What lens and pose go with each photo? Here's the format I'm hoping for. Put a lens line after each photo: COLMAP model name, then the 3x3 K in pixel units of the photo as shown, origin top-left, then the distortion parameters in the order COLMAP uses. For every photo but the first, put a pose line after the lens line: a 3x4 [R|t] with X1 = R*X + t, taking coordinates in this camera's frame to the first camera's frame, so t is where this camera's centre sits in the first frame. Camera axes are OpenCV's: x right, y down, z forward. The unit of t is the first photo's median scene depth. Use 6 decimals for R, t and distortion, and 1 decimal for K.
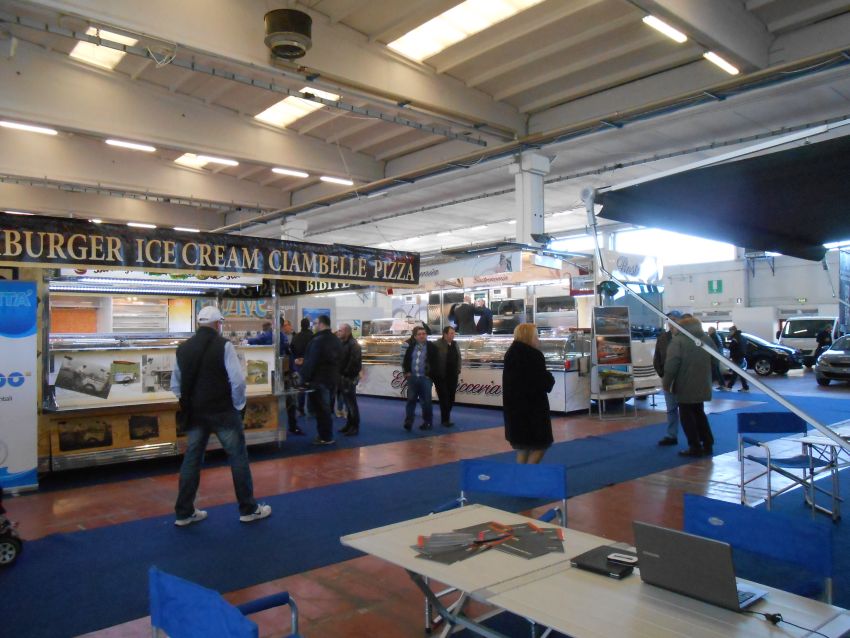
lens RADIAL K [[653.0, 0, 425.1], [0, 653.0, 316.0], [0, 0, 1]] dist [-0.070829, 0.092620]
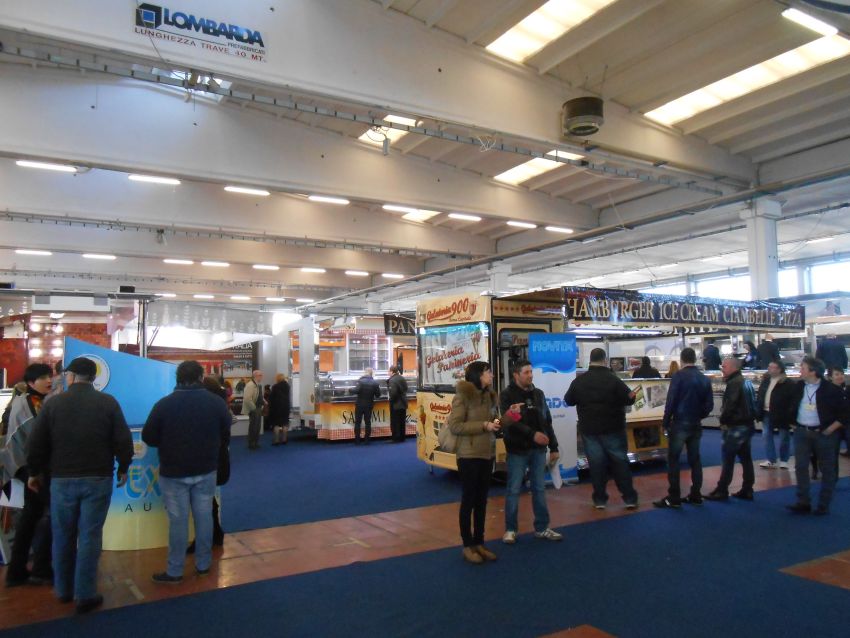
lens RADIAL K [[653.0, 0, 425.1], [0, 653.0, 316.0], [0, 0, 1]] dist [-0.070829, 0.092620]
pose [[0.982382, -0.018729, -0.185944, -0.195938], [0.008546, 0.998427, -0.055416, -0.004540], [0.186690, 0.052851, 0.980996, -0.140094]]
